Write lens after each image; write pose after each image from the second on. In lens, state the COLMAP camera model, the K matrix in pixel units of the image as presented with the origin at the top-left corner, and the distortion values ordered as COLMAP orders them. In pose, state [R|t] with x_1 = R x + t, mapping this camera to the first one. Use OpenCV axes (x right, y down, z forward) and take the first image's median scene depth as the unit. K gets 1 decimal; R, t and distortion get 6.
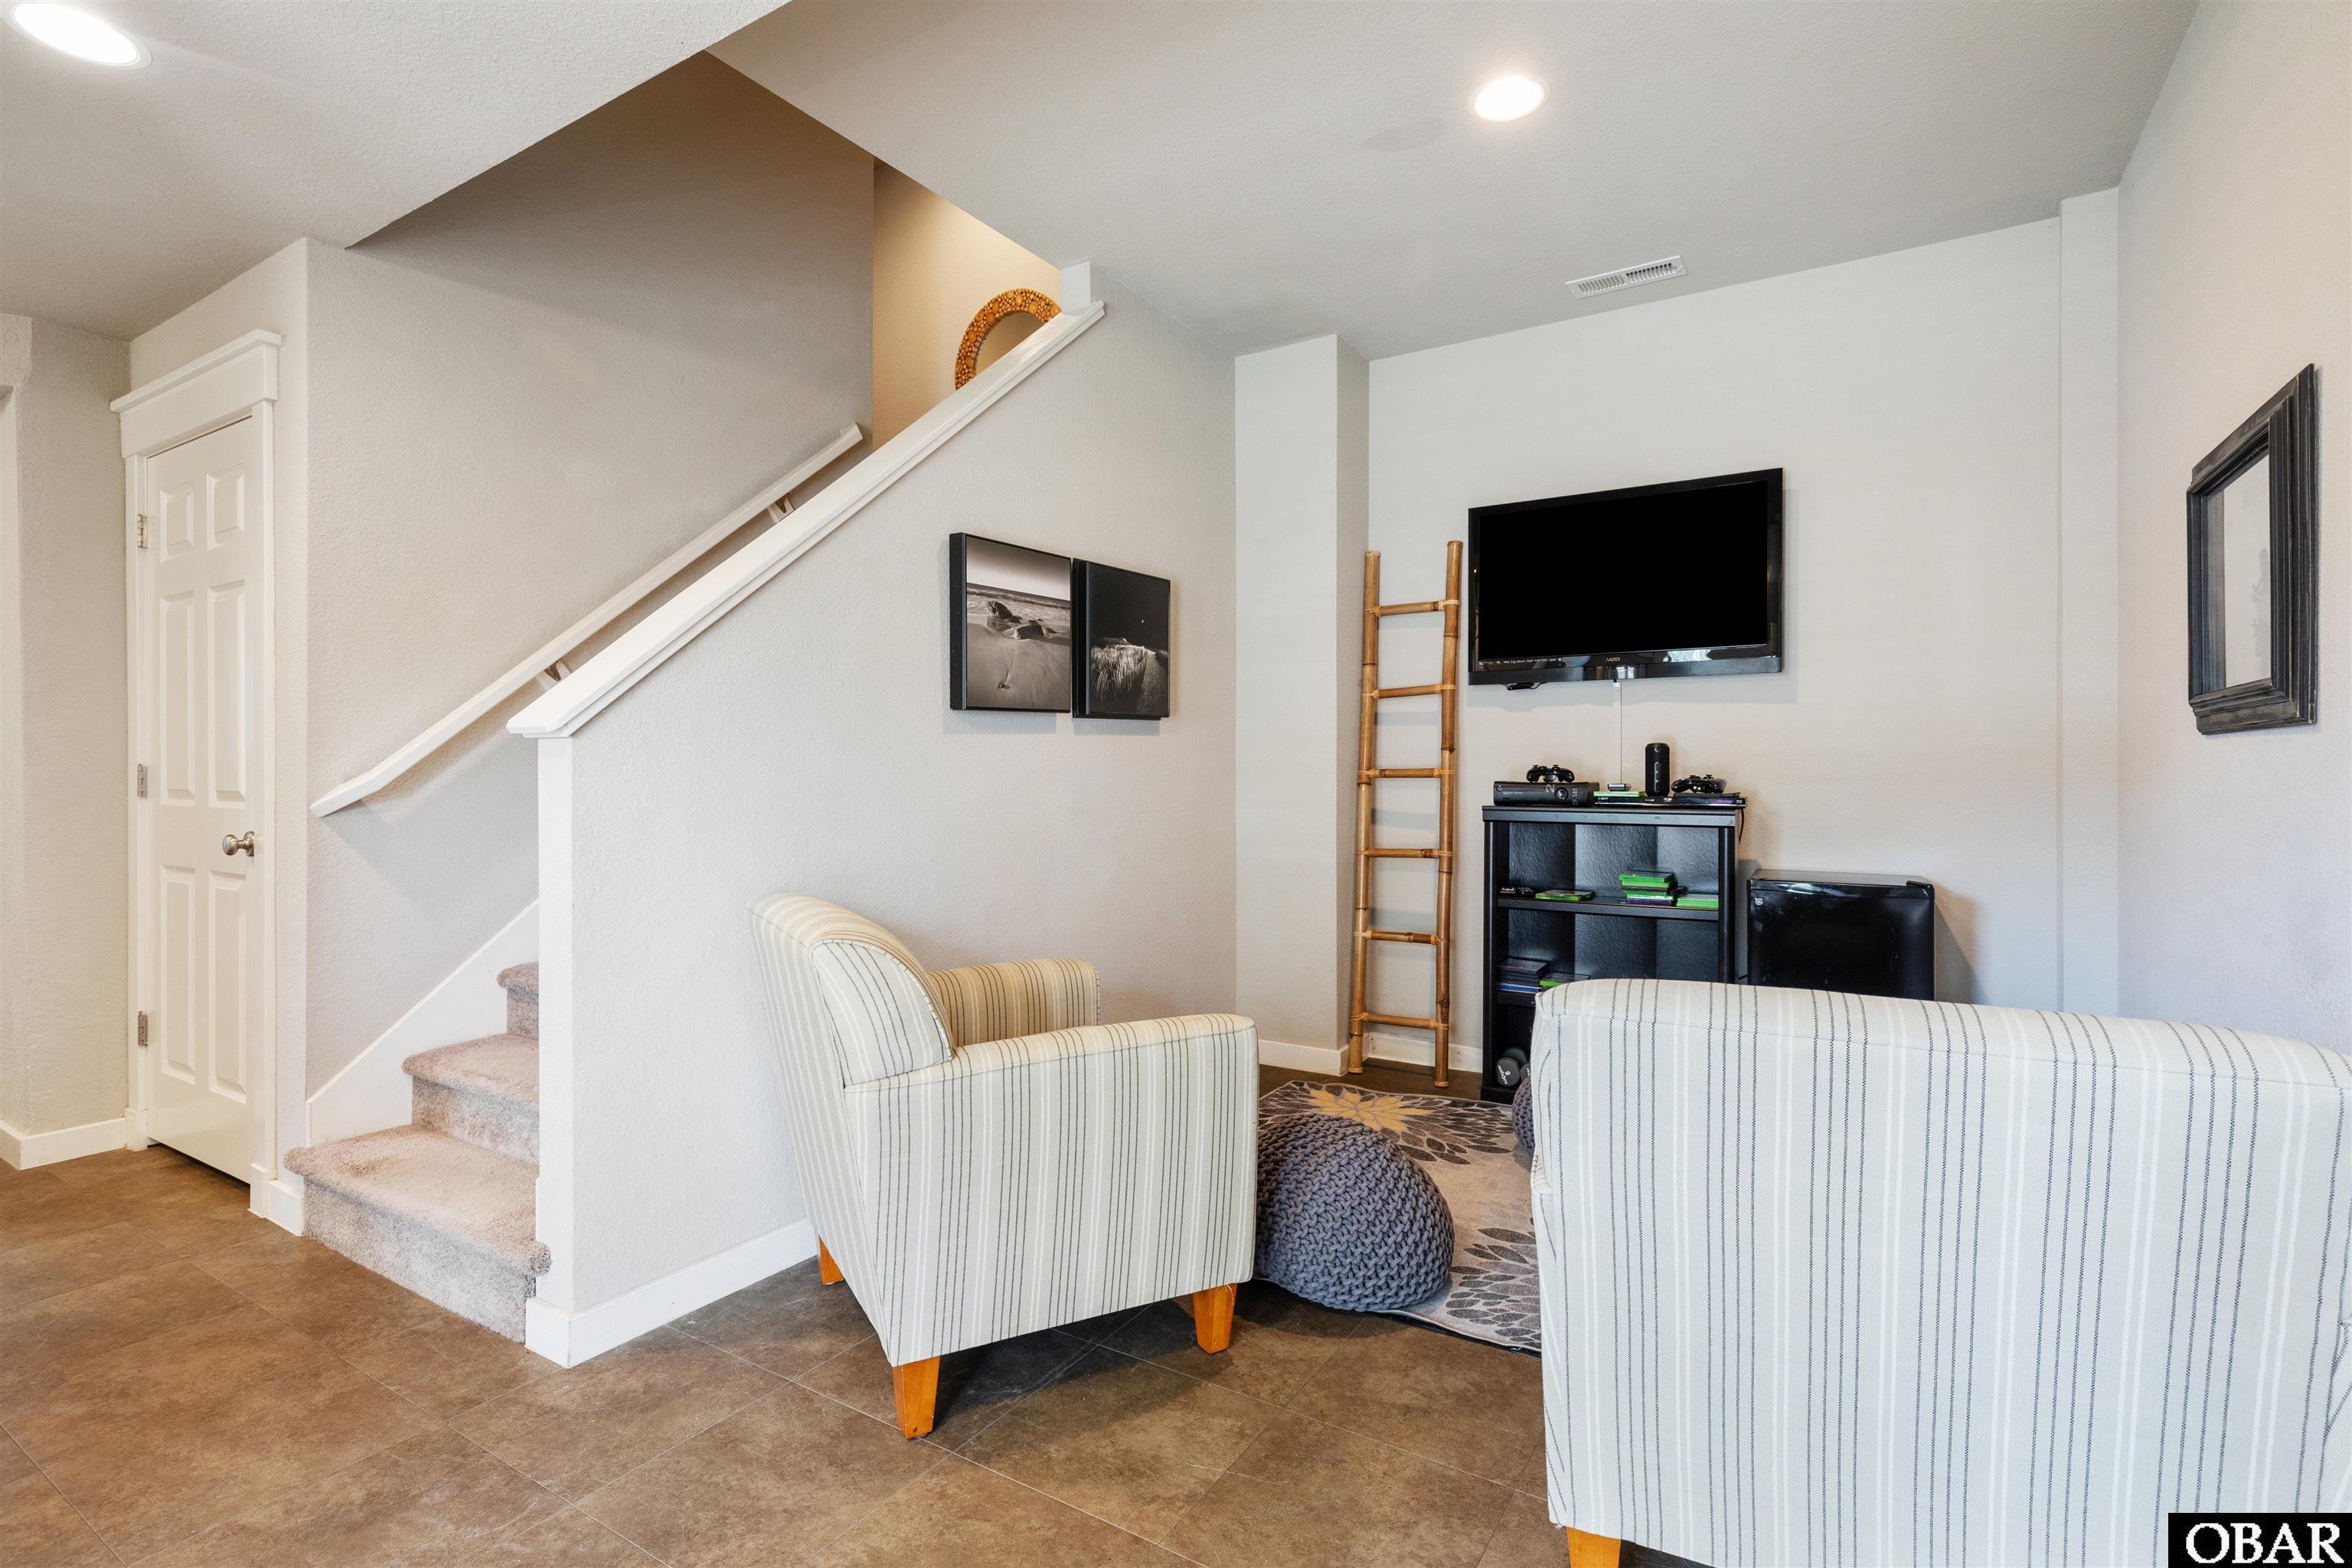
lens RADIAL K [[1083.2, 0, 1180.8], [0, 1083.2, 781.6], [0, 0, 1]] dist [0.012746, -0.002762]
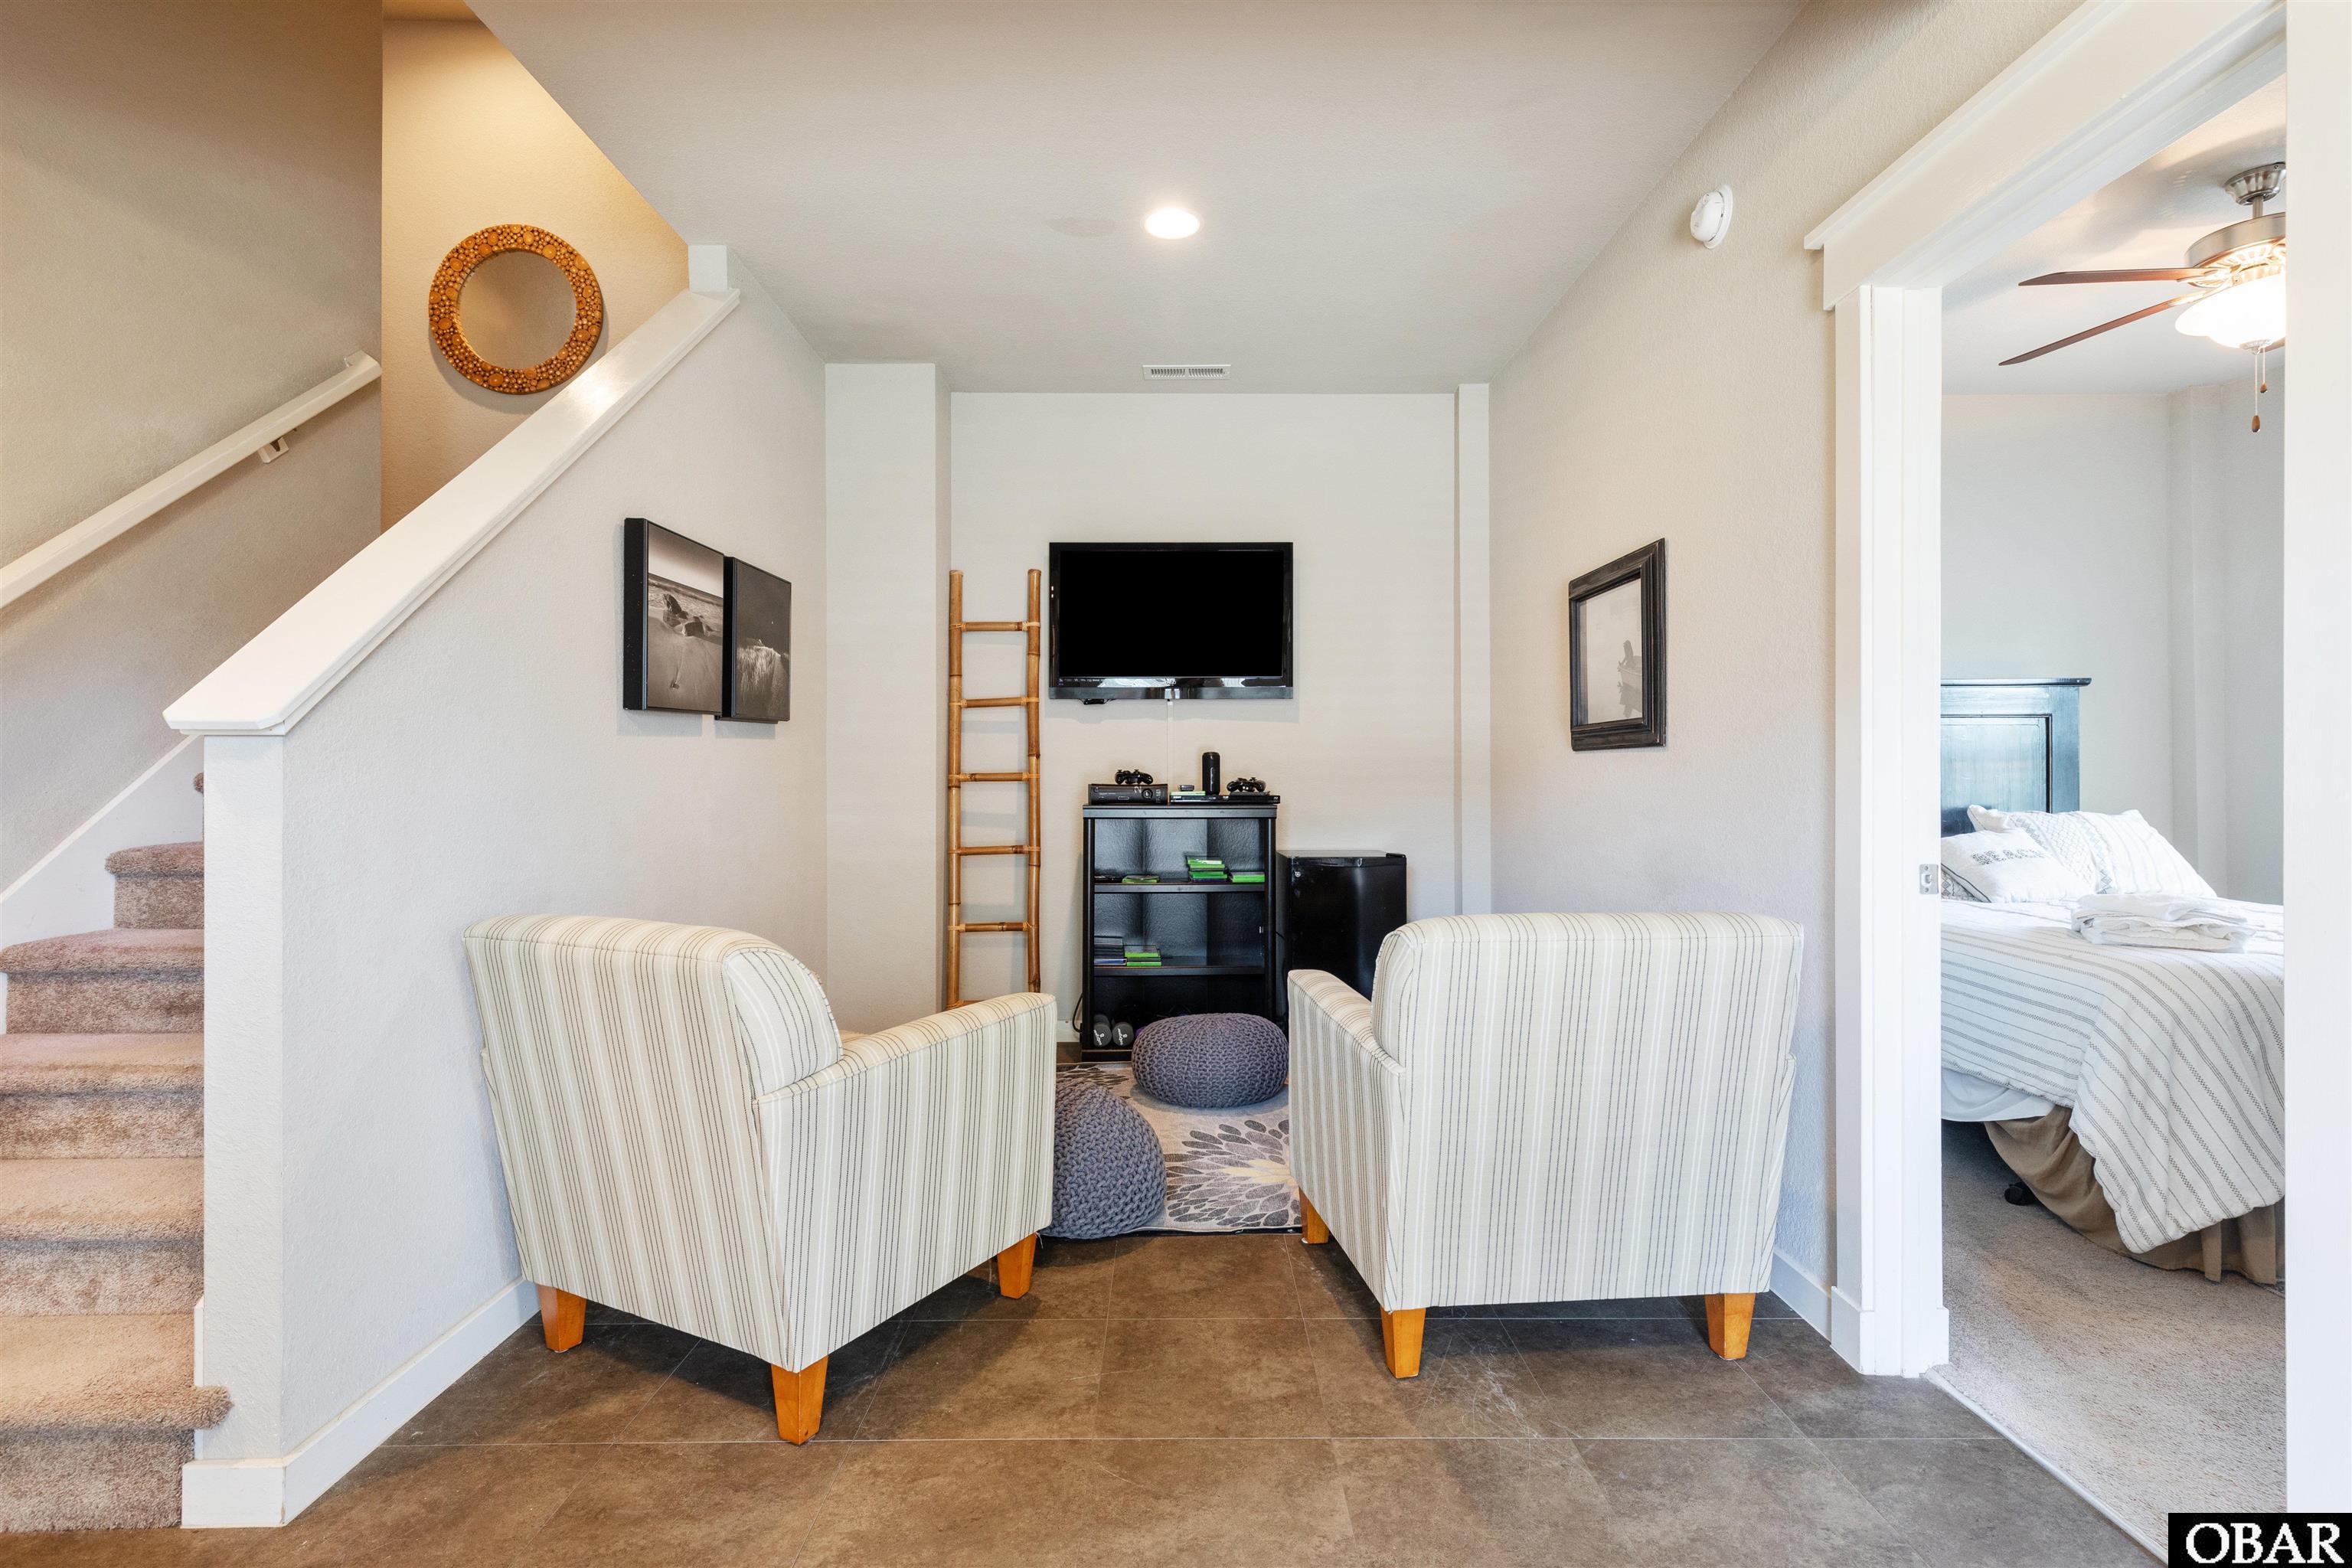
lens RADIAL K [[1083.2, 0, 1150.5], [0, 1083.2, 780.7], [0, 0, 1]] dist [0.012746, -0.002762]
pose [[0.848002, -0.005065, 0.529969, -0.296742], [0.007558, 0.999968, -0.002536, -0.000249], [-0.529939, 0.006156, 0.848013, -0.012672]]
